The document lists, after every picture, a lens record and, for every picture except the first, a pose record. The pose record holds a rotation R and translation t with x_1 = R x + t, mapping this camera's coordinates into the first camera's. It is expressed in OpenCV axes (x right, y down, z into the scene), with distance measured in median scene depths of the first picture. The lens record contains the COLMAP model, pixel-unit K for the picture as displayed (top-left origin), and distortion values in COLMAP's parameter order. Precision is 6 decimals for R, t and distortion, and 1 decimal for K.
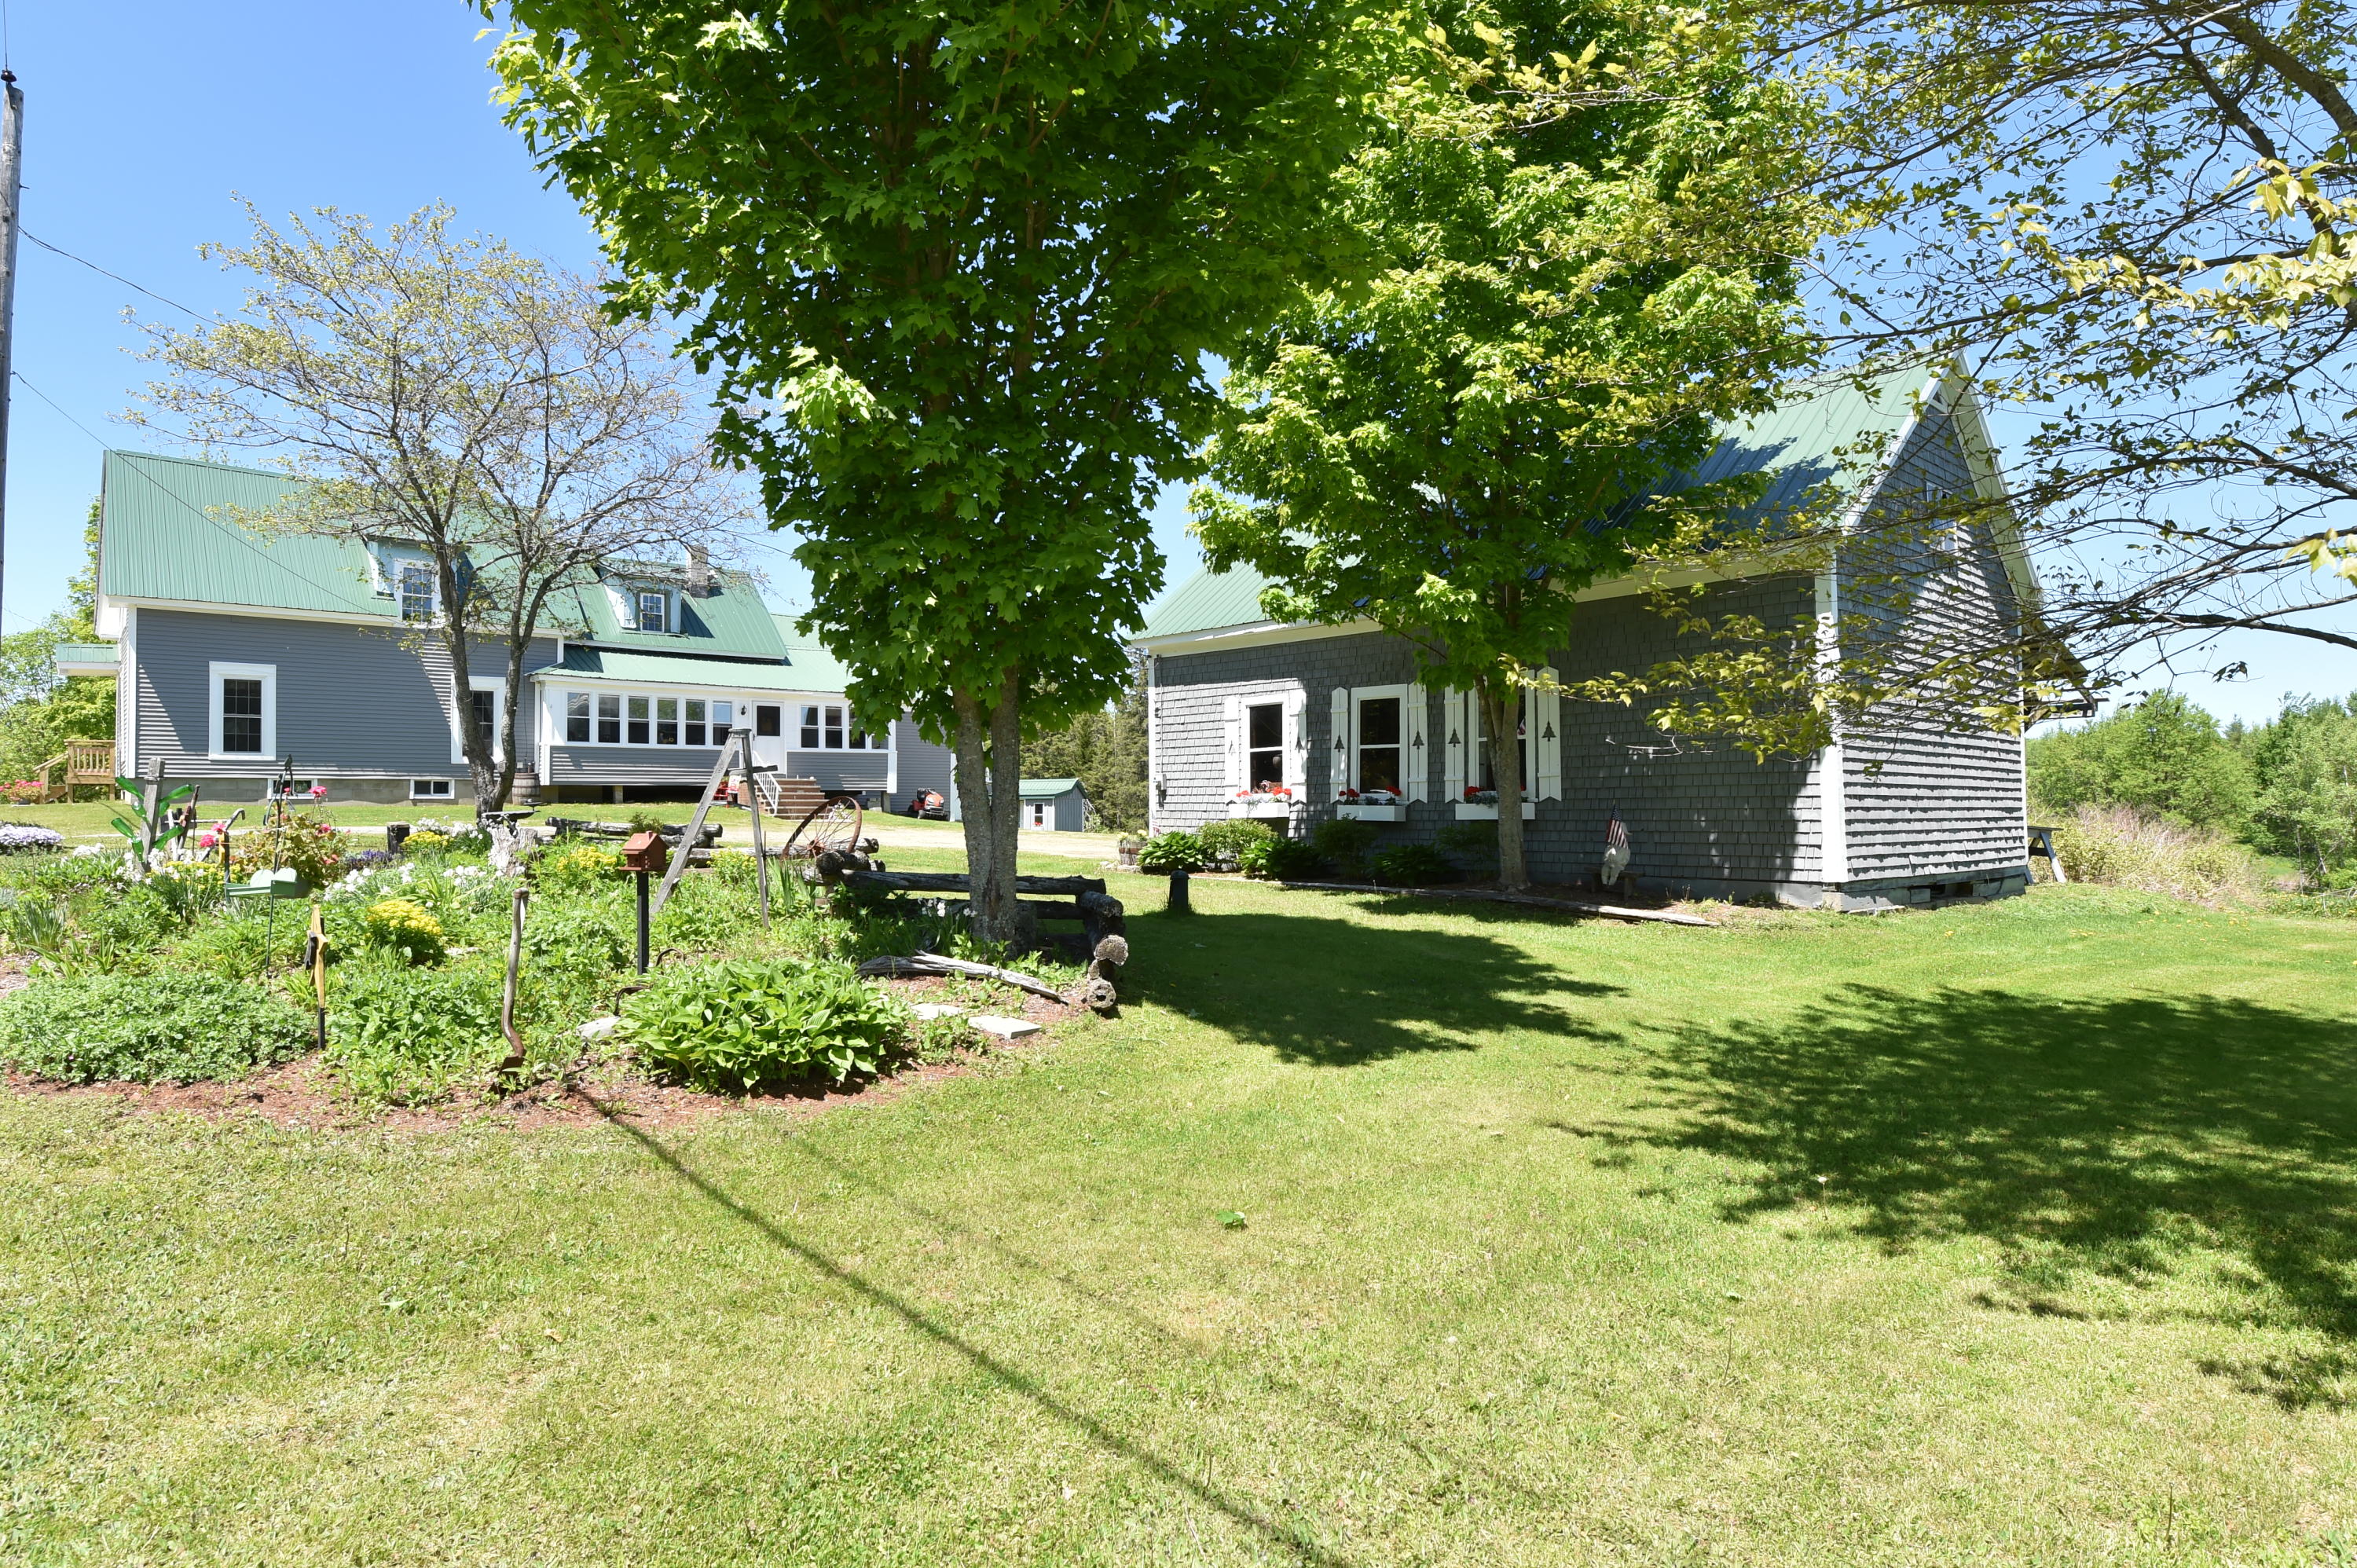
lens RADIAL K [[1210.9, 0, 1178.5], [0, 1210.9, 784.0], [0, 0, 1]] dist [0.003976, -0.000044]
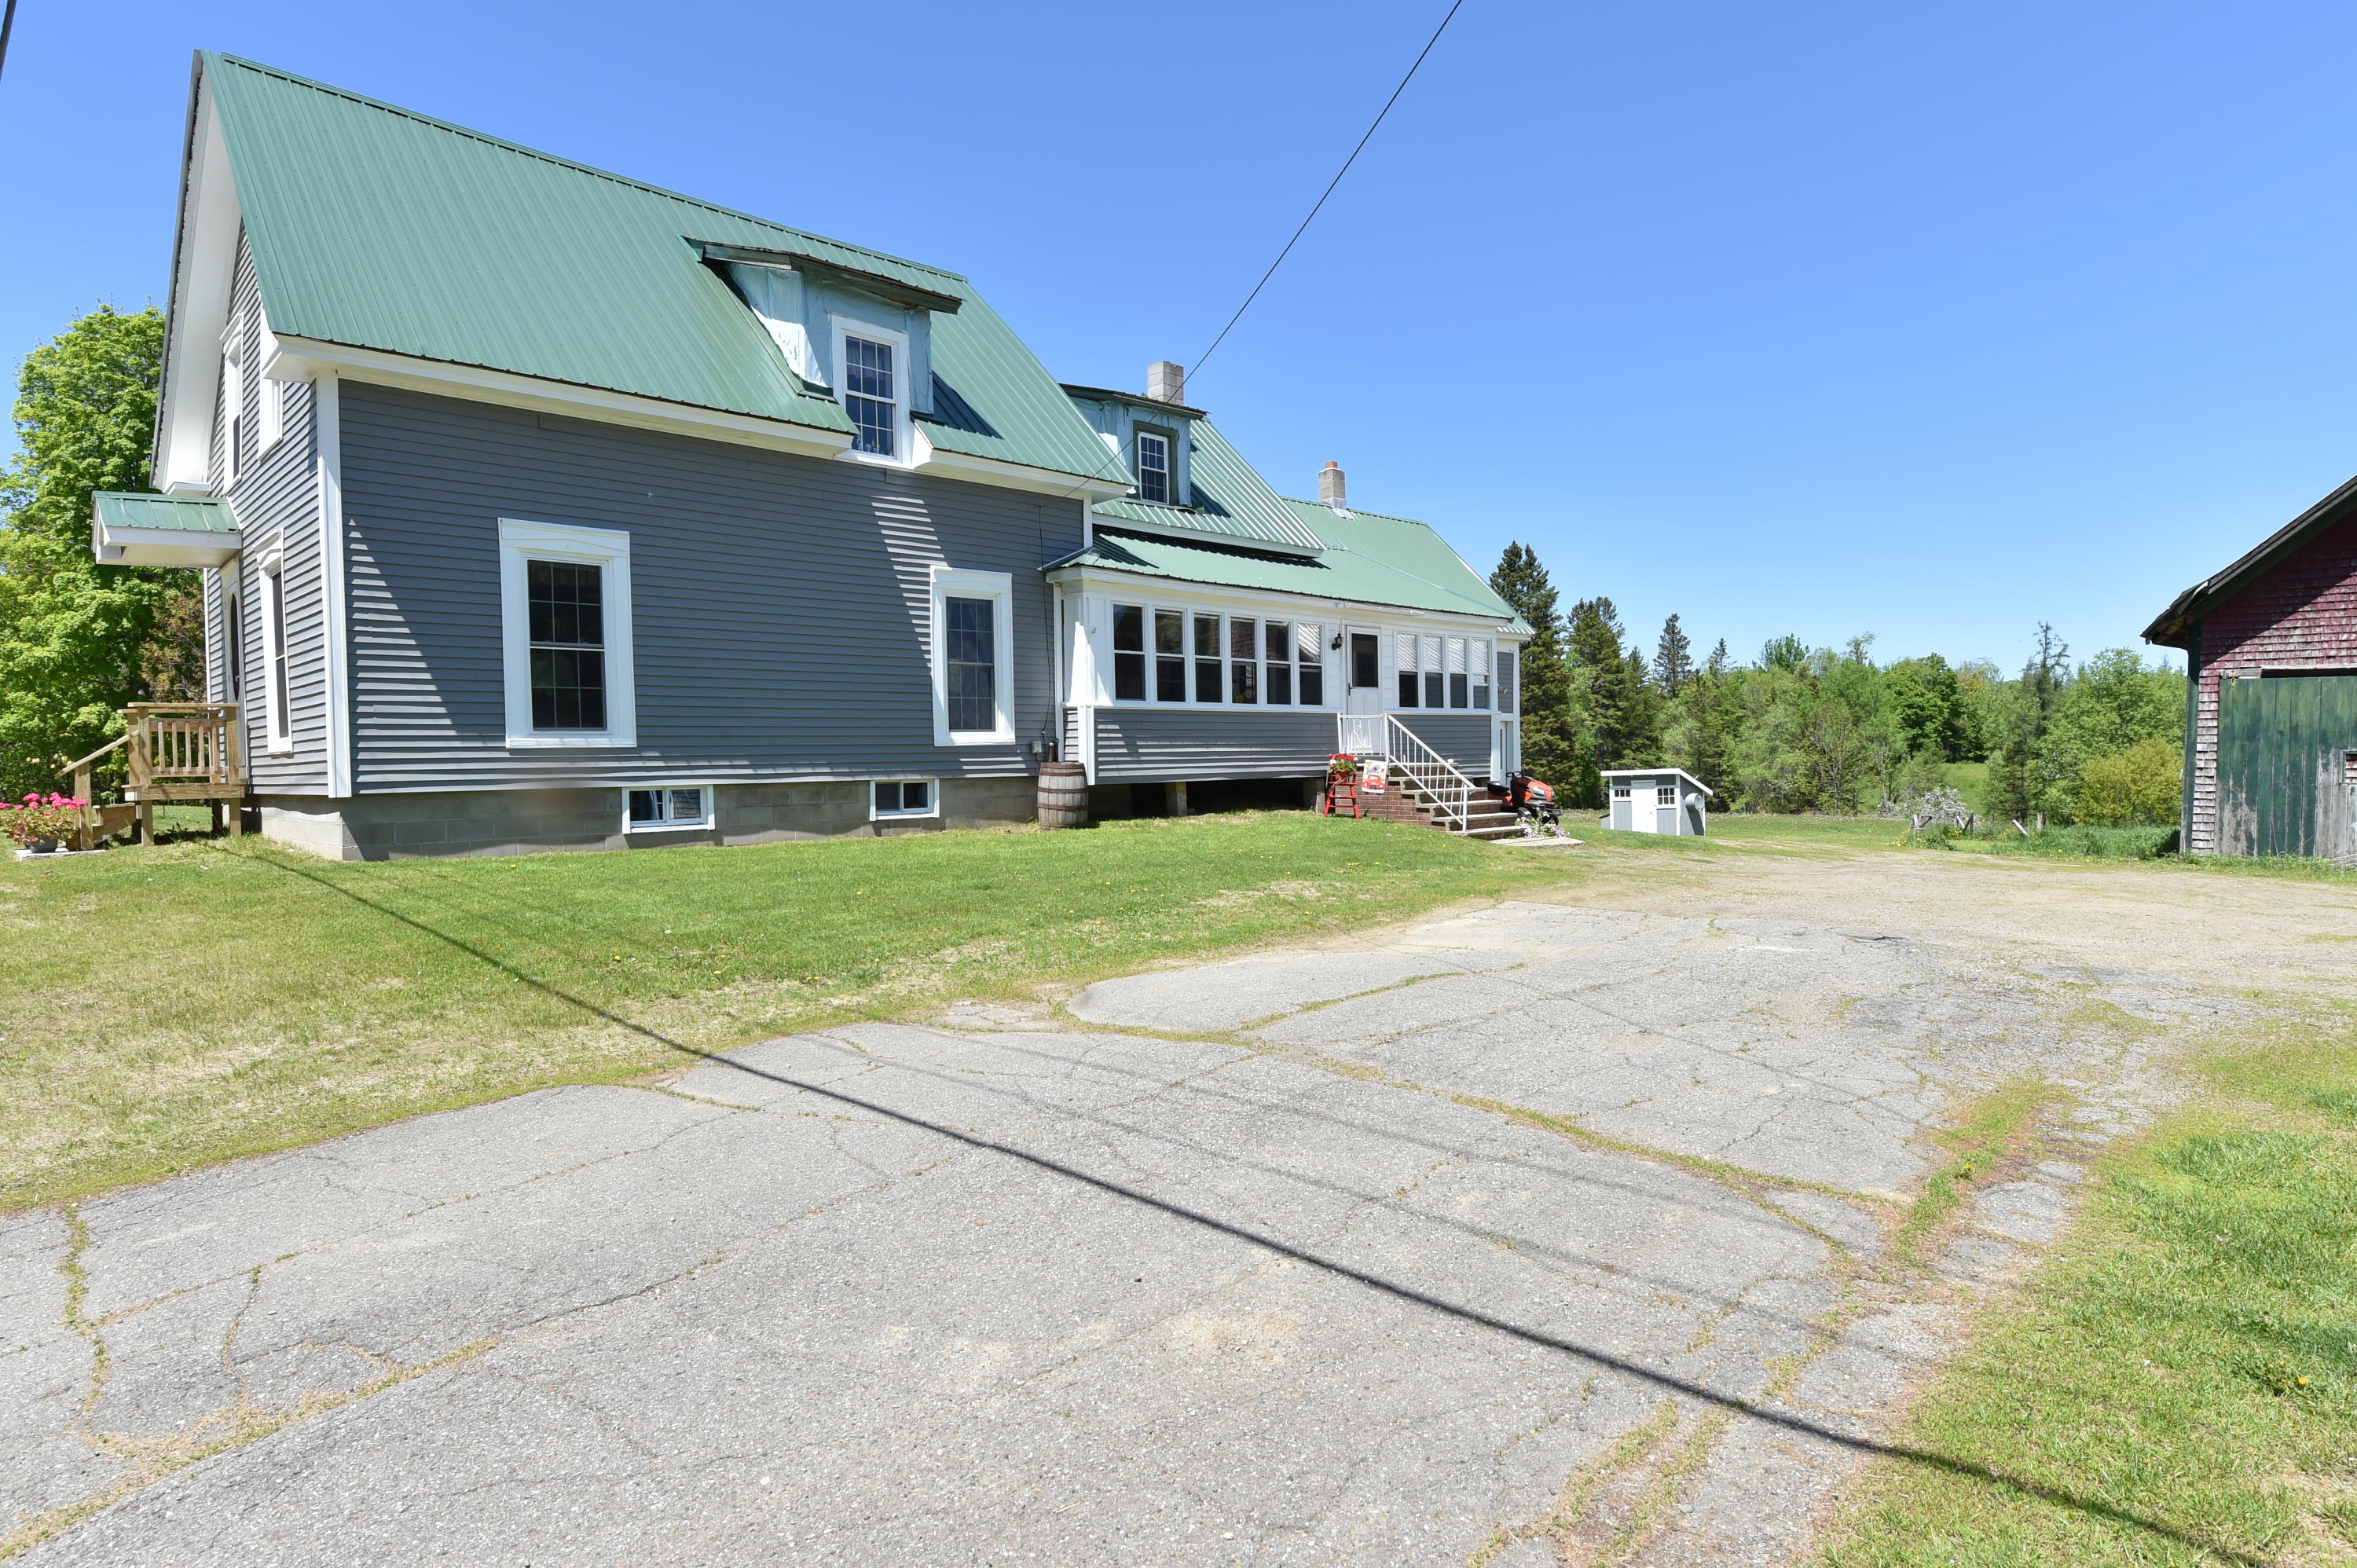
lens RADIAL K [[1210.9, 0, 1178.5], [0, 1210.9, 784.0], [0, 0, 1]] dist [0.003976, -0.000044]
pose [[0.998701, -0.009188, 0.050116, -0.560053], [0.007159, 0.999153, 0.040511, -0.022240], [-0.050446, -0.040100, 0.997921, 0.538373]]
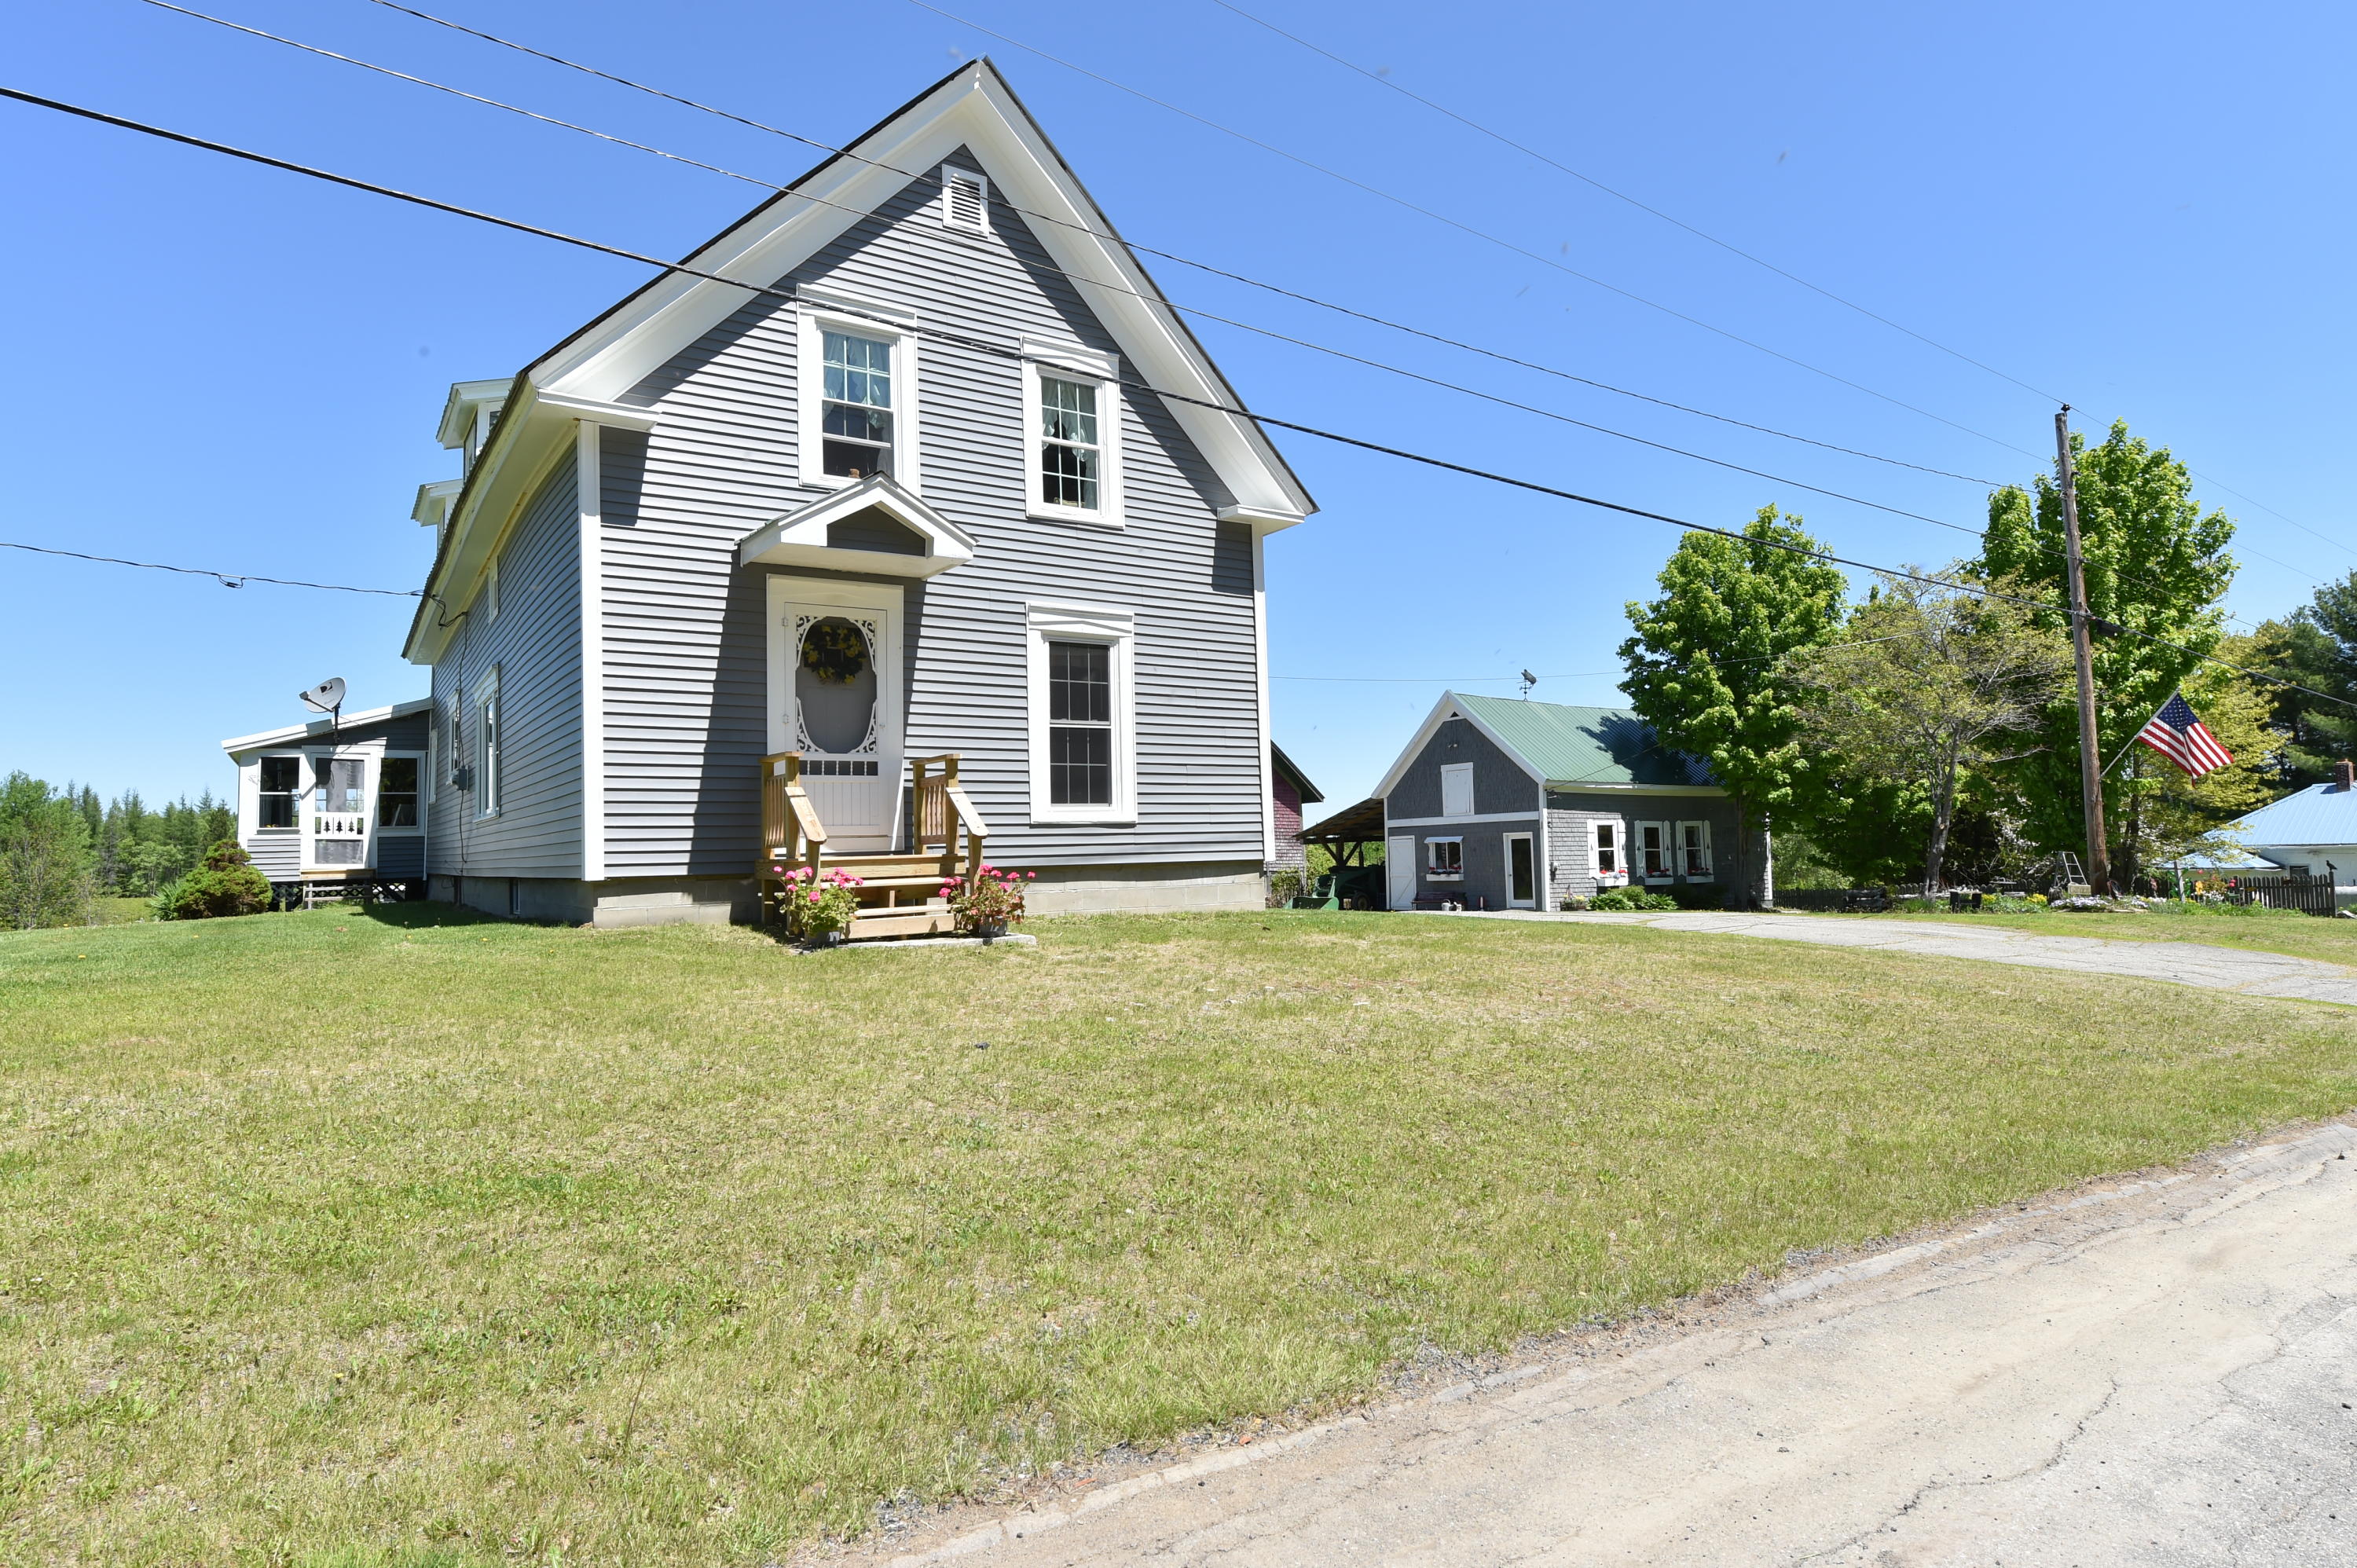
lens RADIAL K [[1210.9, 0, 1178.5], [0, 1210.9, 784.0], [0, 0, 1]] dist [0.003976, -0.000044]
pose [[0.151629, 0.064746, 0.986315, -1.221735], [-0.003826, 0.997883, -0.064917, -0.003234], [-0.988430, 0.006069, 0.151556, 0.884078]]
